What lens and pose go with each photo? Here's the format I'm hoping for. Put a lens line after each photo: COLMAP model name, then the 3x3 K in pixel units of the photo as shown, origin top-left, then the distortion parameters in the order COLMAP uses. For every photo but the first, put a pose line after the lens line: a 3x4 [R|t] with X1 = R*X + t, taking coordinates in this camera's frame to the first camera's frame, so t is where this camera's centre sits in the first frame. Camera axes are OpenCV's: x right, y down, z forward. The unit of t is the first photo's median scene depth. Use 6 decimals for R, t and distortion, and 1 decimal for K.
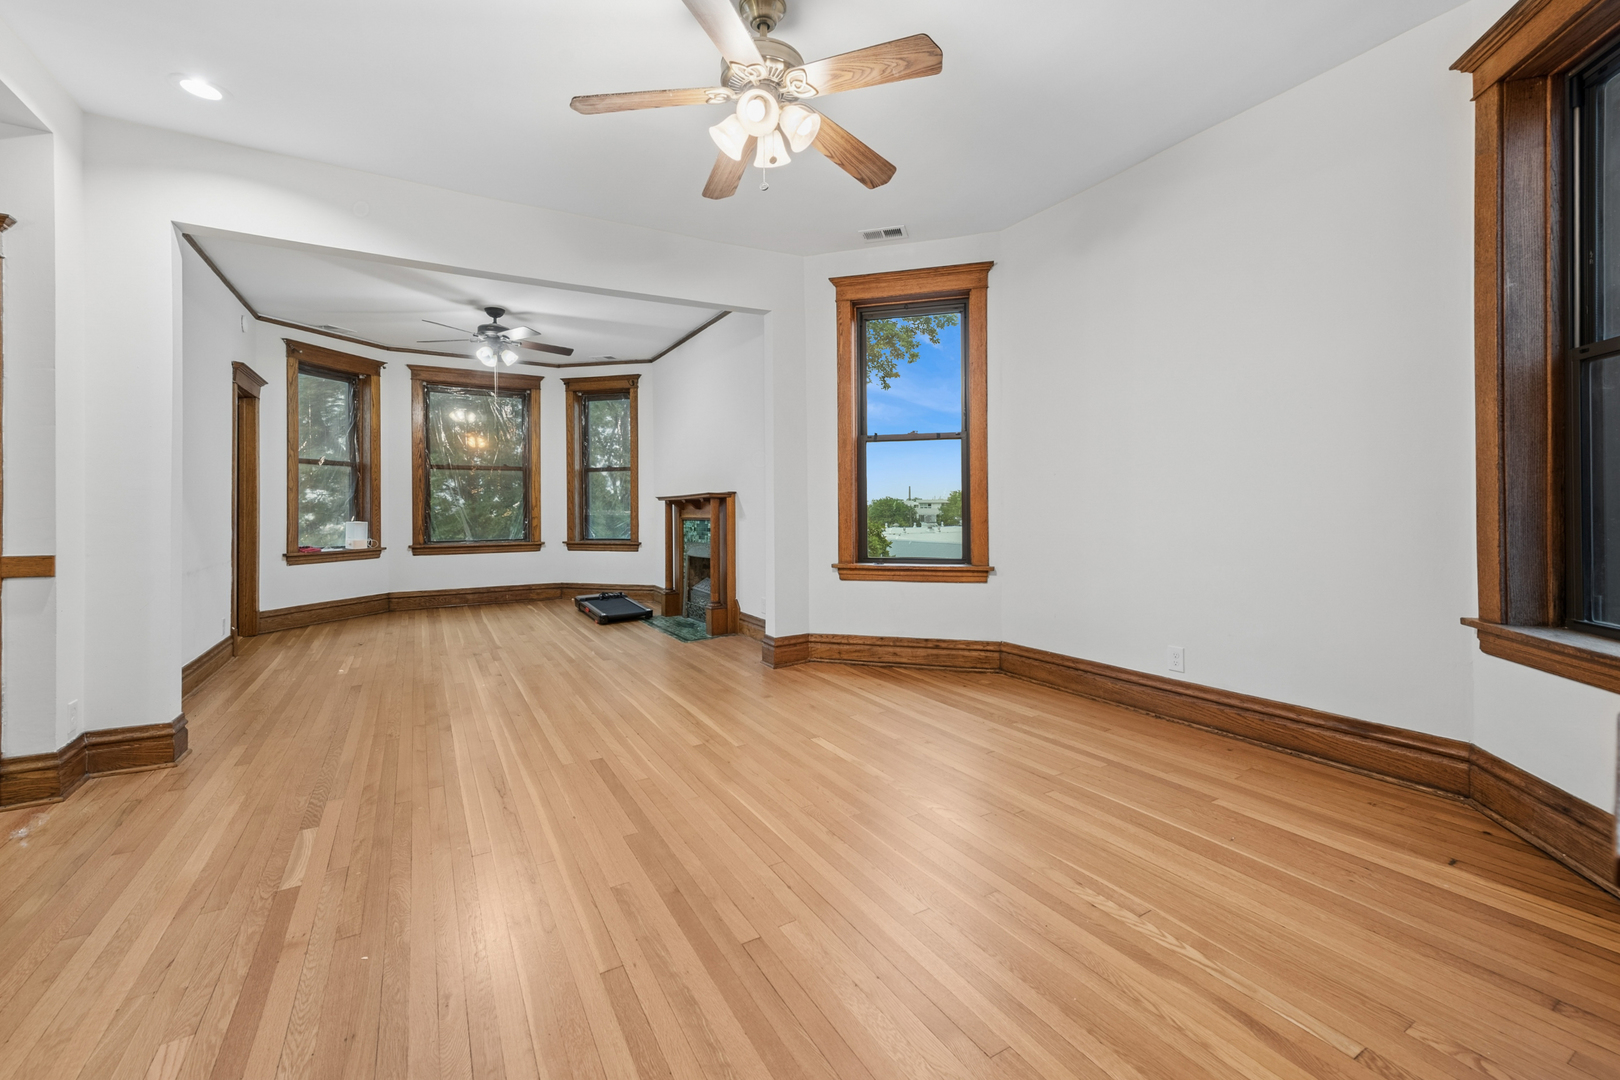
lens RADIAL K [[660.5, 0, 822.4], [0, 660.5, 506.8], [0, 0, 1]] dist [0.000106, -0.000071]
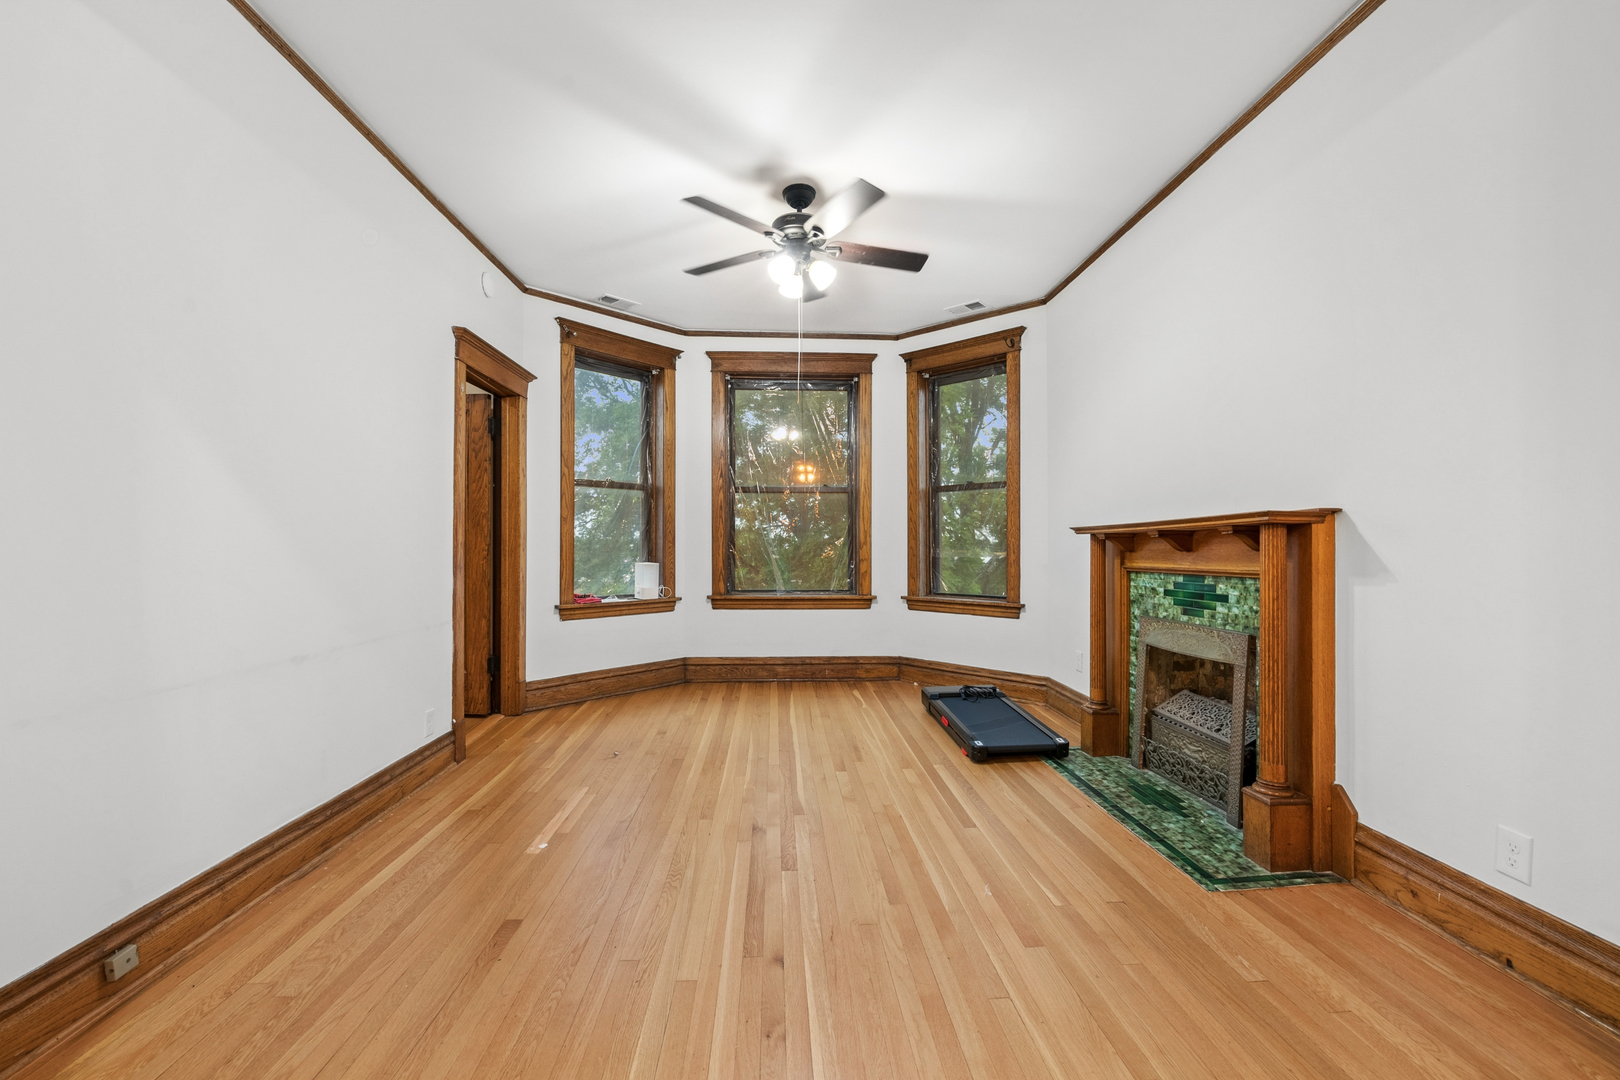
lens RADIAL K [[660.5, 0, 811.8], [0, 660.5, 546.9], [0, 0, 1]] dist [0.000106, -0.000071]
pose [[0.882818, 0.007286, -0.469658, -0.180481], [-0.005849, 0.999973, 0.004518, -0.000306], [0.469678, -0.001241, 0.882837, 0.414414]]
